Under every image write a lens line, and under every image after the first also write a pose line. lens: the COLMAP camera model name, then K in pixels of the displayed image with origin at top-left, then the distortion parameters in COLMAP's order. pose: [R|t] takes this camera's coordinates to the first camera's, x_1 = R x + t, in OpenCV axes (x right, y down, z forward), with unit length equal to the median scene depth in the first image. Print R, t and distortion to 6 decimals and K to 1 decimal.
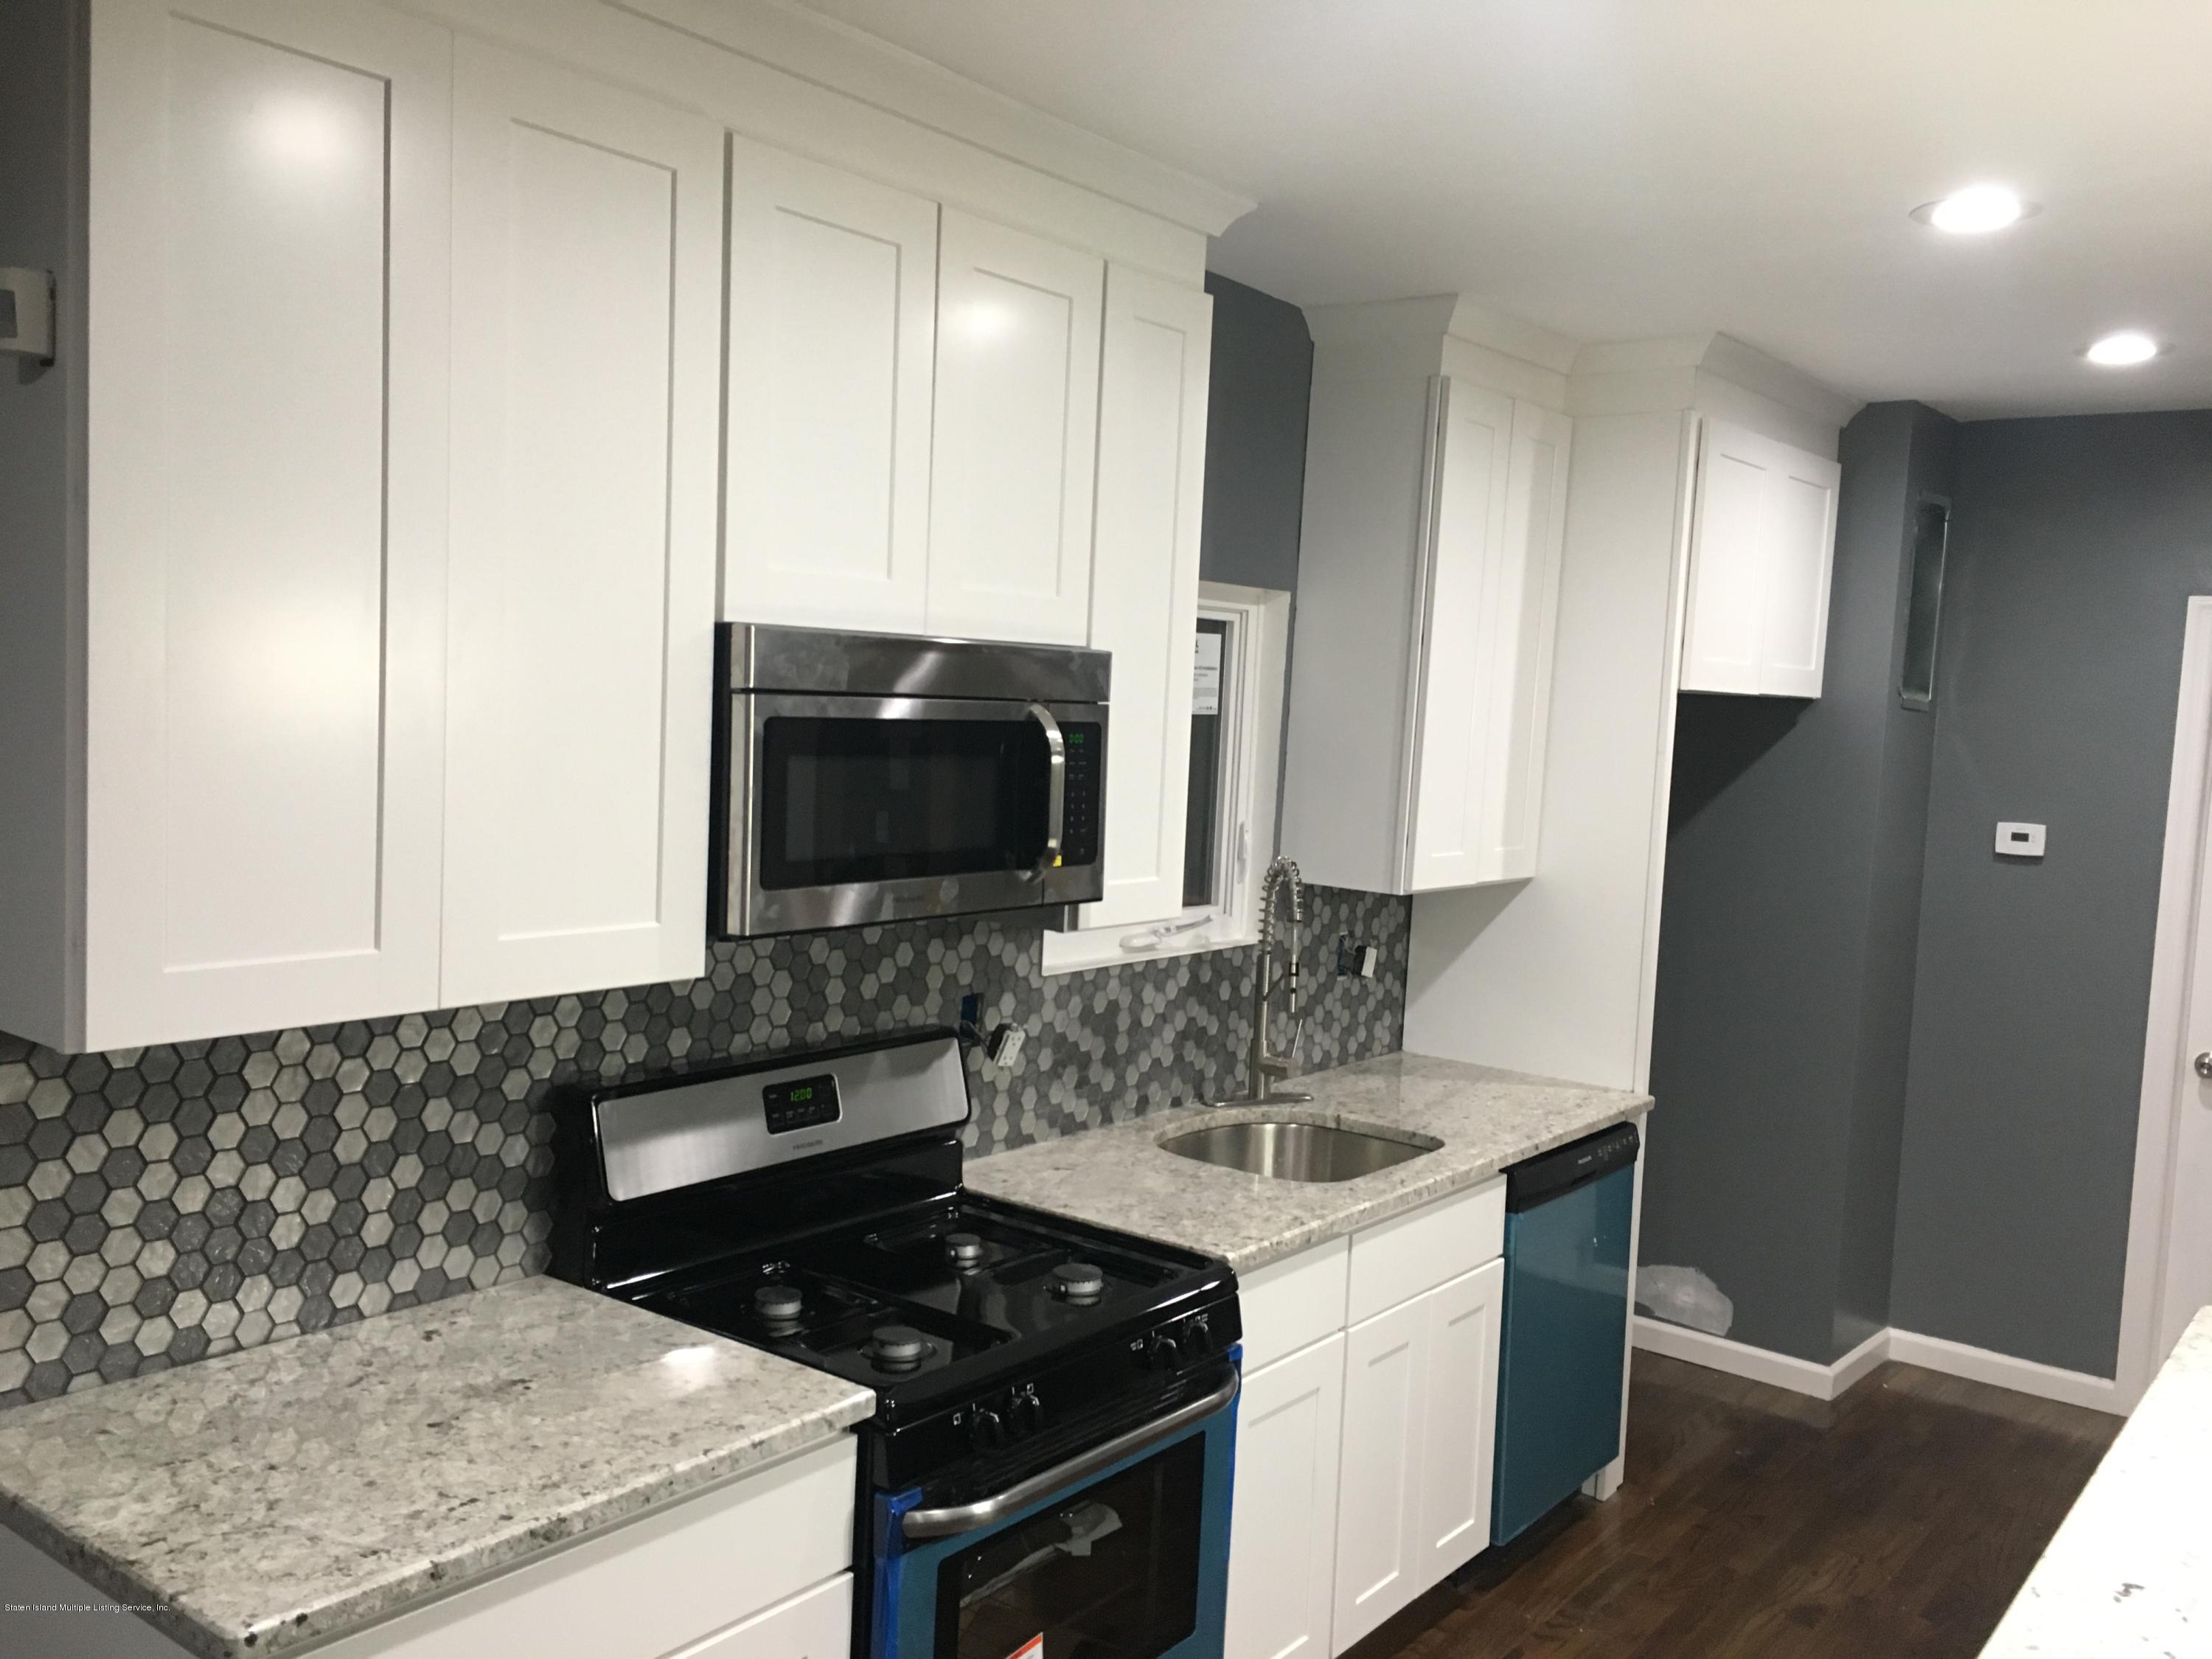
lens RADIAL K [[1866.5, 0, 1105.2], [0, 1866.5, 818.9], [0, 0, 1]] dist [0.078752, -0.088472]
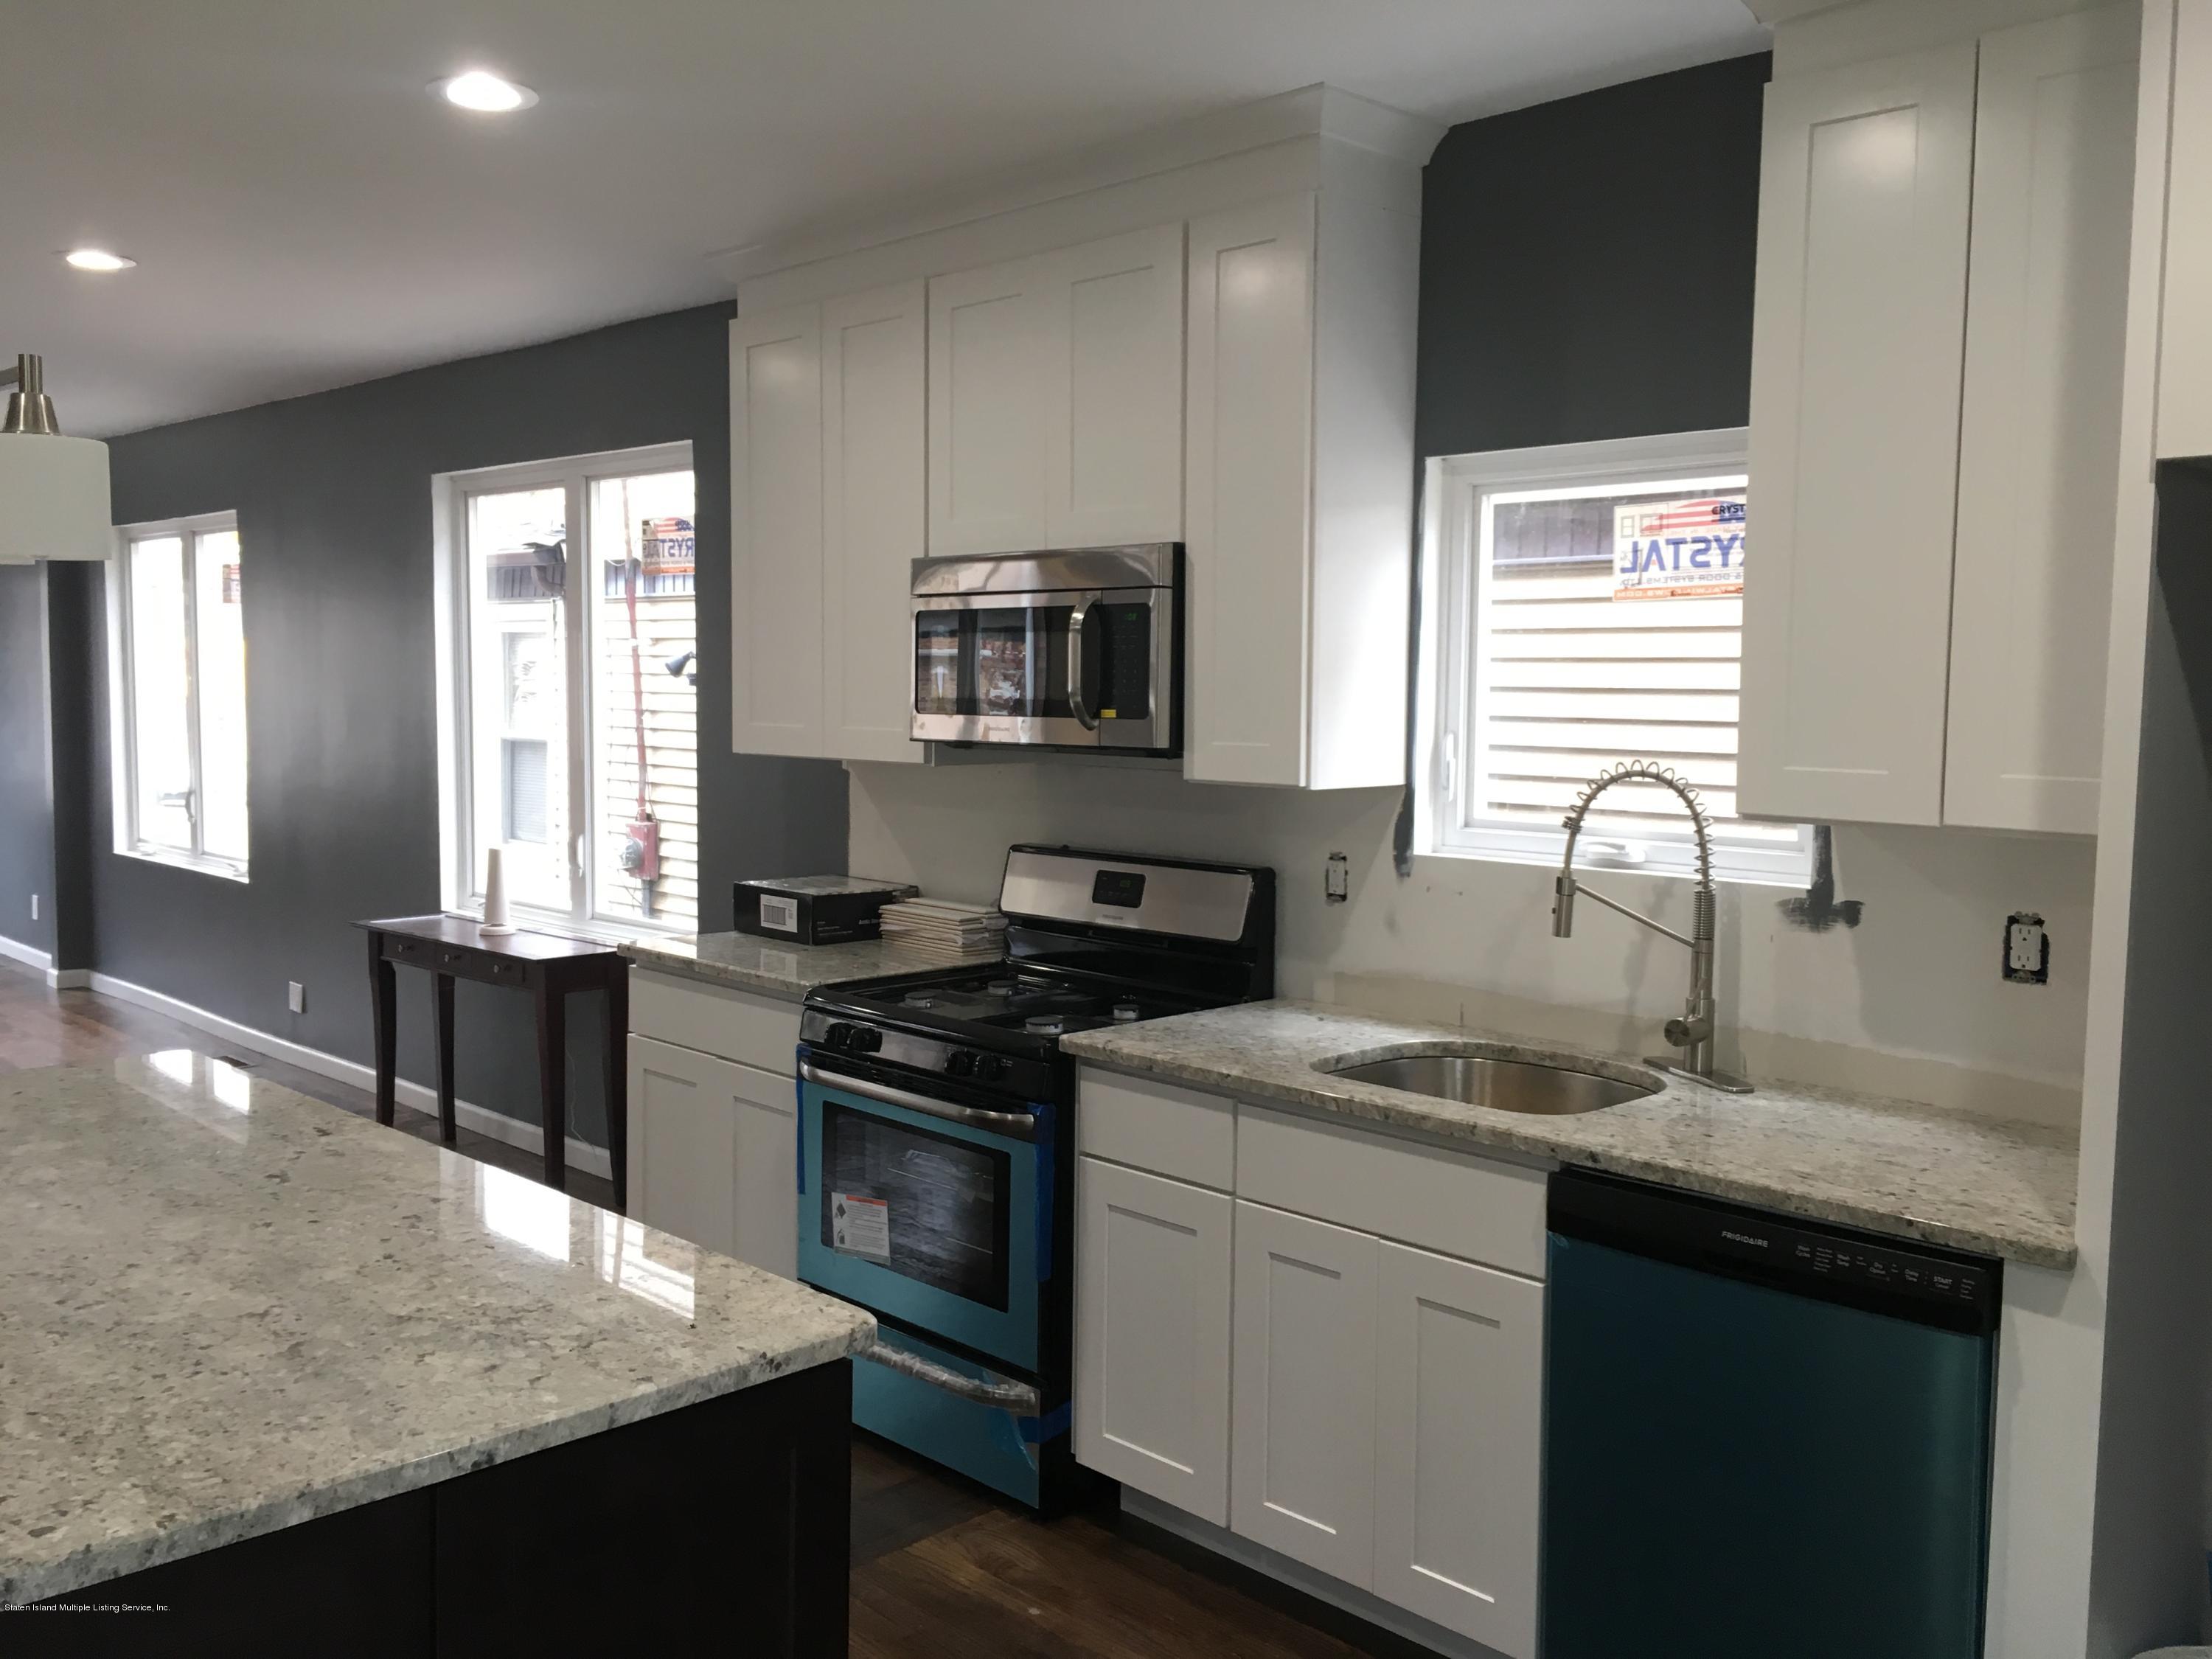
lens RADIAL K [[1866.5, 0, 1105.6], [0, 1866.5, 826.9], [0, 0, 1]] dist [0.078752, -0.088472]
pose [[-0.121799, 0.031710, -0.992048, 1.208860], [-0.085476, 0.995441, 0.042313, 0.044447], [0.988867, 0.089950, -0.118533, 1.120608]]
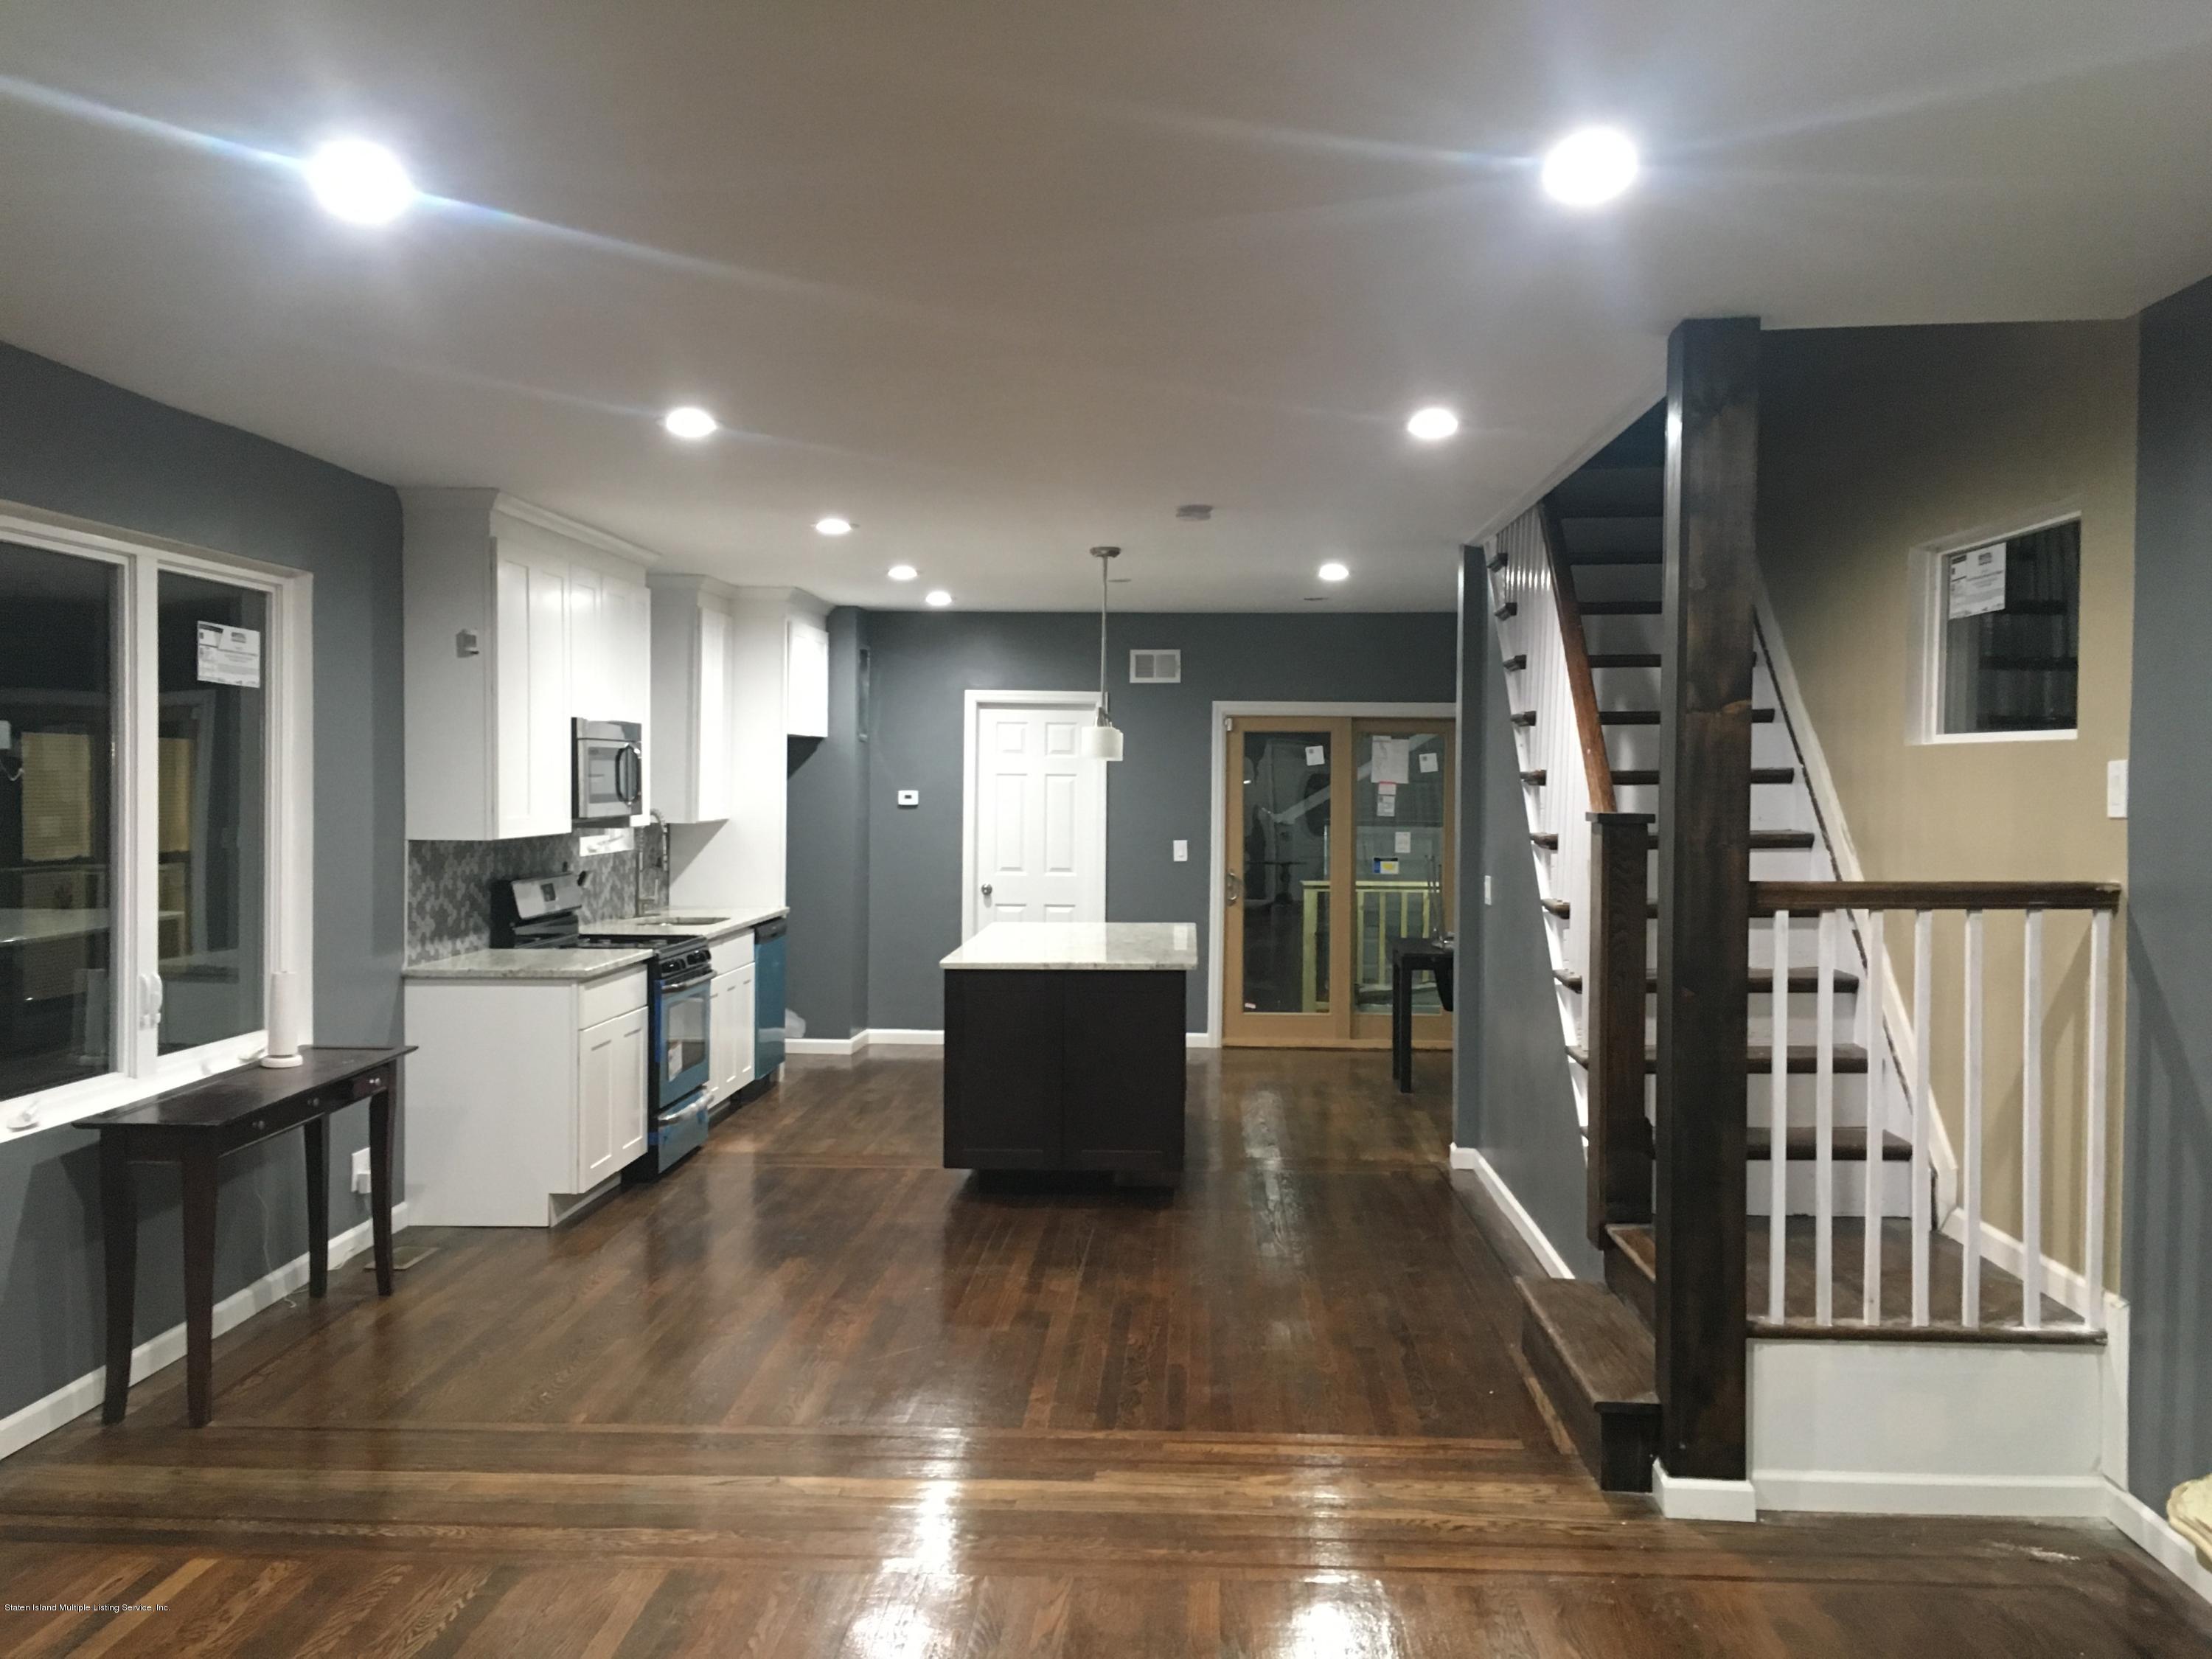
lens RADIAL K [[1866.5, 0, 1109.3], [0, 1866.5, 789.7], [0, 0, 1]] dist [0.078752, -0.088472]
pose [[0.820046, -0.044514, 0.570564, -1.007060], [0.070763, 0.997207, -0.023904, 0.122187], [-0.567906, 0.059977, 0.820905, -1.645144]]
